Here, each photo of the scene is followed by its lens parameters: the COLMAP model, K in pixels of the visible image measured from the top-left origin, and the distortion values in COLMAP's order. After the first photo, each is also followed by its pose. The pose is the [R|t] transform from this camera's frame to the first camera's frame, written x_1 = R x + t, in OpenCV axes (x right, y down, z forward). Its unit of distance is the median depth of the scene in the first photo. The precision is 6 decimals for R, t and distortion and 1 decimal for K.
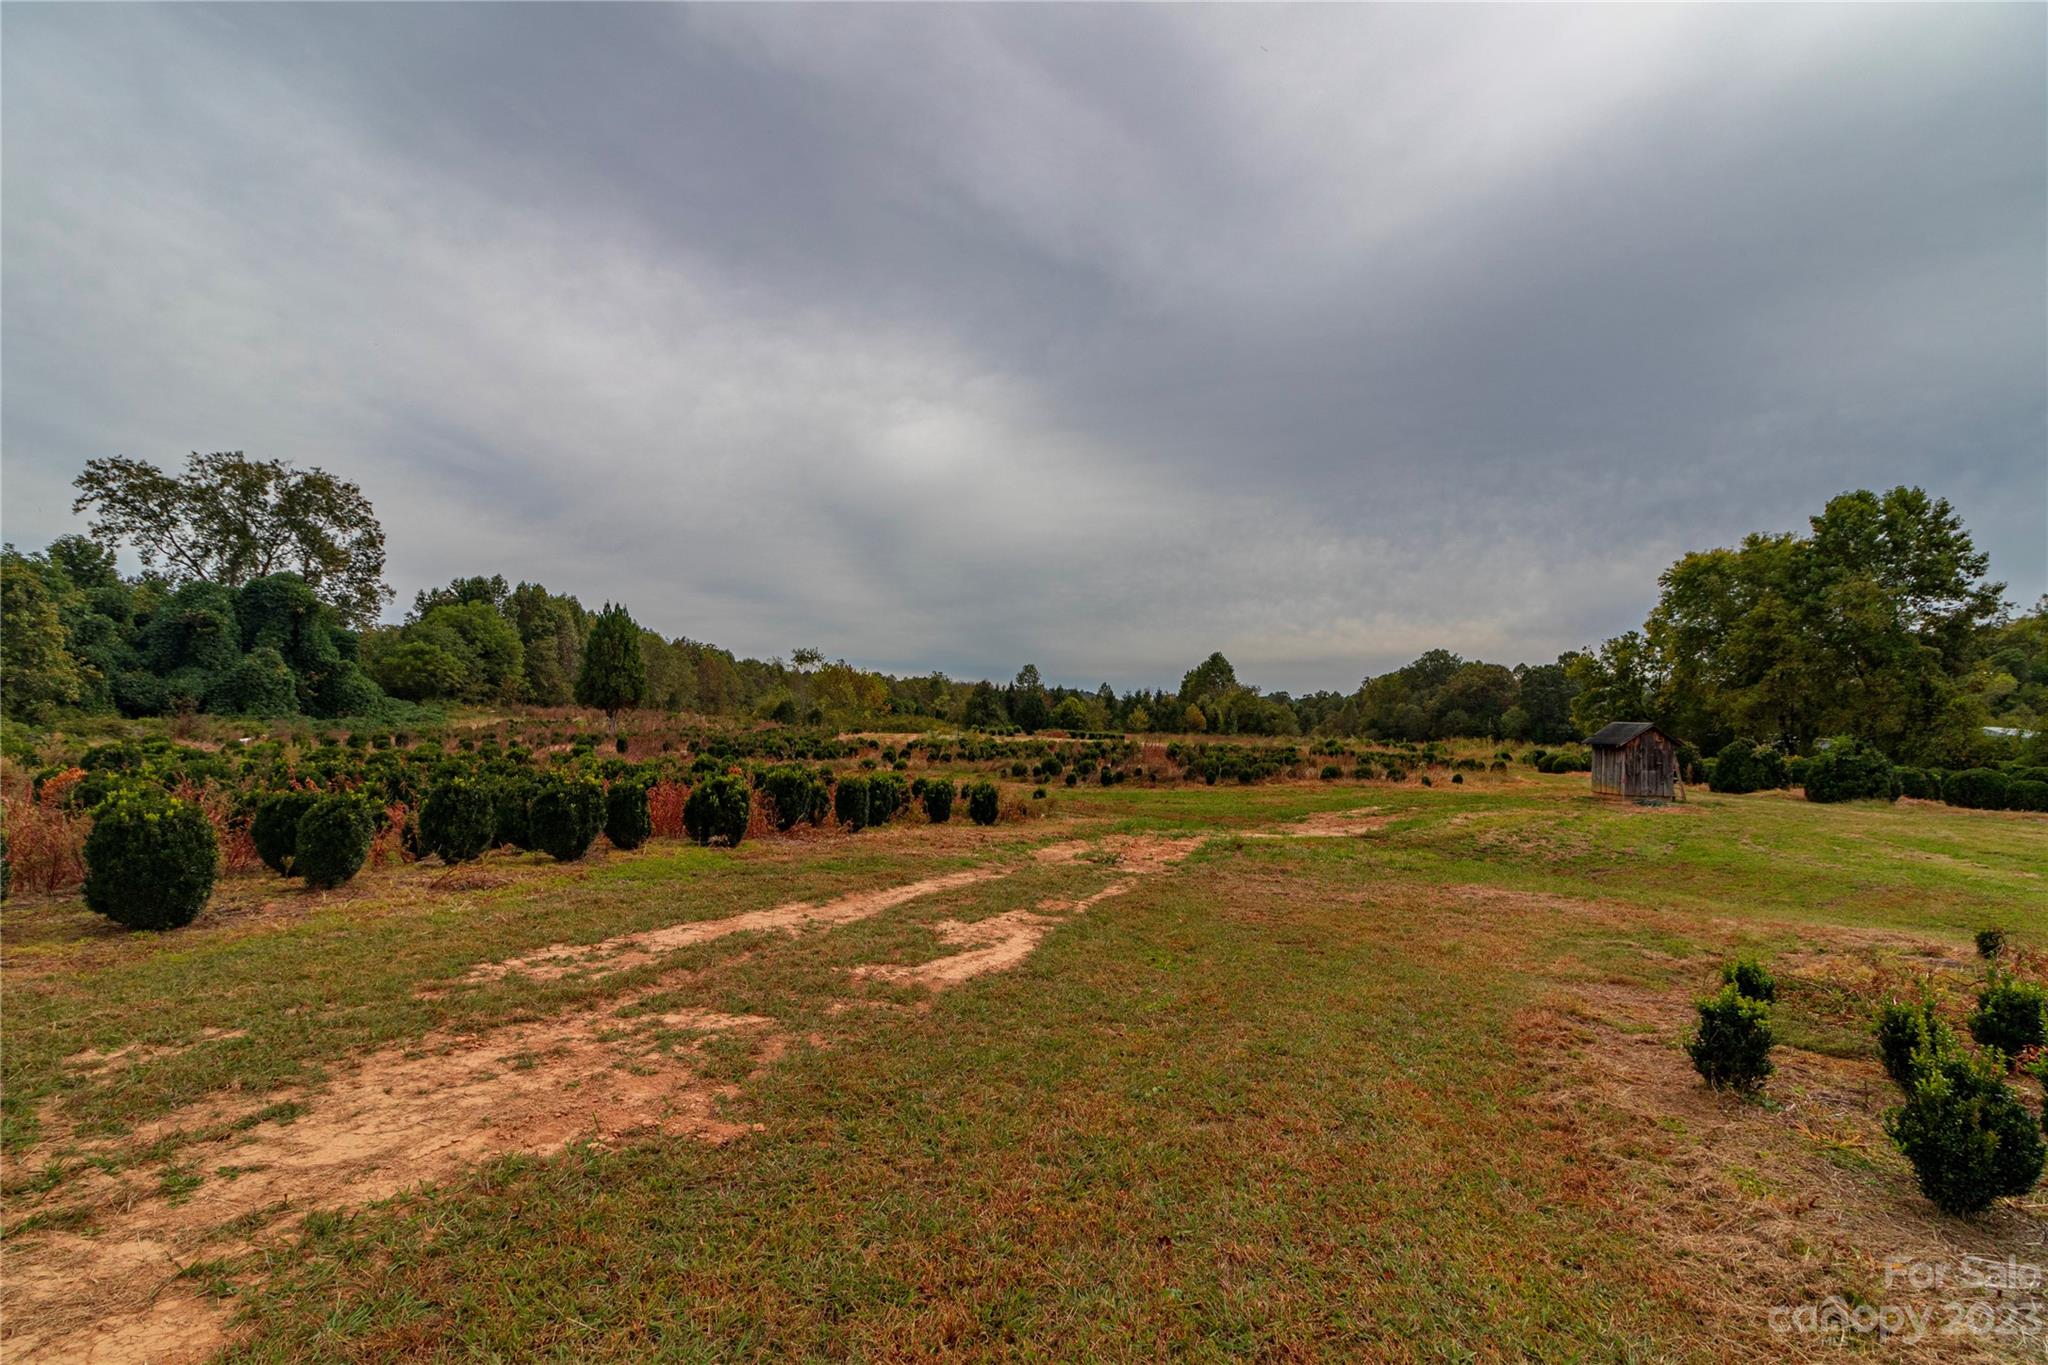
lens RADIAL K [[973.1, 0, 1026.2], [0, 973.1, 714.3], [0, 0, 1]] dist [0.013917, 0.000037]
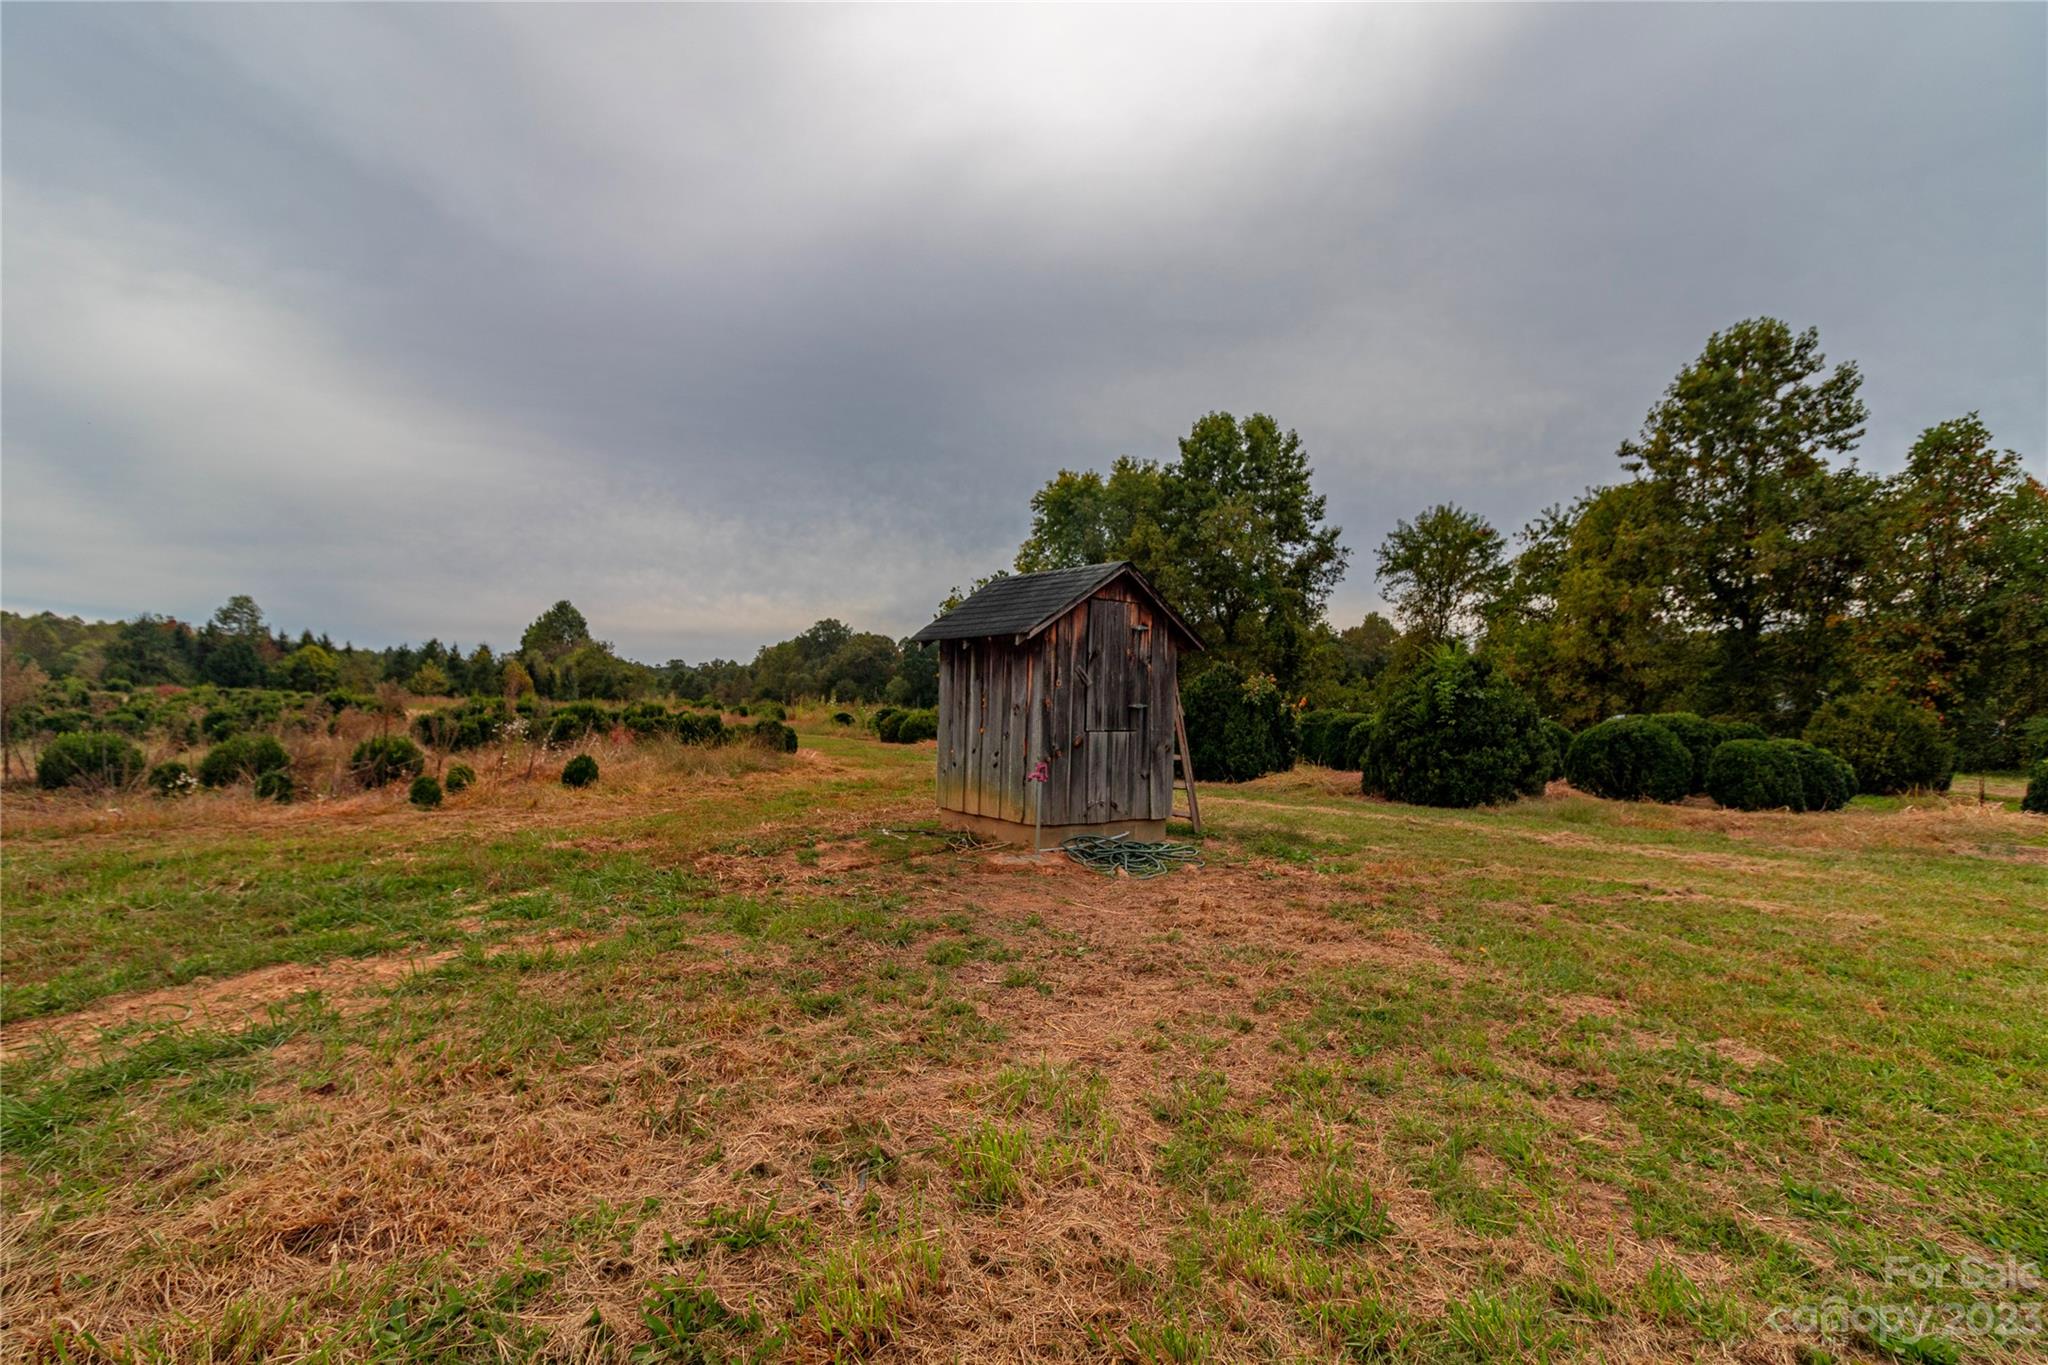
lens RADIAL K [[973.1, 0, 1026.2], [0, 973.1, 714.3], [0, 0, 1]] dist [0.013917, 0.000037]
pose [[0.831456, -0.004329, 0.555574, 0.191293], [-0.011444, 0.999624, 0.024916, 0.019048], [-0.555473, -0.027074, 0.831093, 0.323913]]
